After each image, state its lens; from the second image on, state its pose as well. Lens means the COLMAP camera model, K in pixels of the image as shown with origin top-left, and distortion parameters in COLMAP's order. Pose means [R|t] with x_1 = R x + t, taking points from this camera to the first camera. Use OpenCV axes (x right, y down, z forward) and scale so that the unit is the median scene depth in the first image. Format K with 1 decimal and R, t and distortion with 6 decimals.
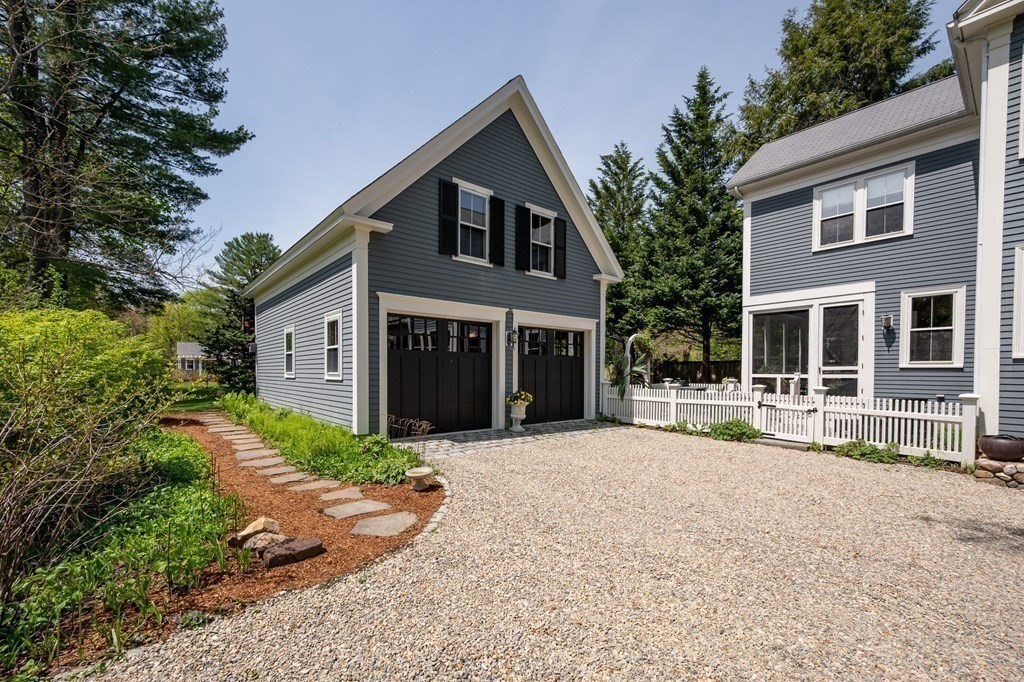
lens RADIAL K [[431.1, 0, 518.5], [0, 431.1, 370.1], [0, 0, 1]] dist [-0.001049, 0.000760]
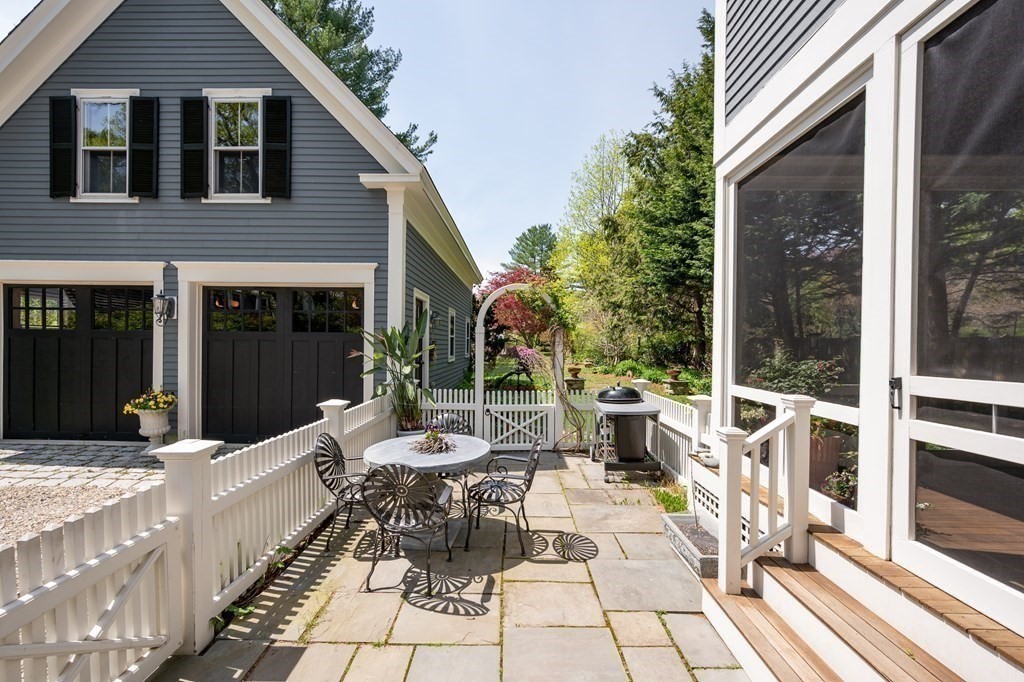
lens RADIAL K [[431.1, 0, 511.7], [0, 431.1, 334.2], [0, 0, 1]] dist [-0.001049, 0.000760]
pose [[0.751530, -0.005543, -0.659676, 0.779740], [0.002006, 0.999979, -0.006117, -0.027519], [0.659696, 0.003274, 0.751525, 0.841480]]
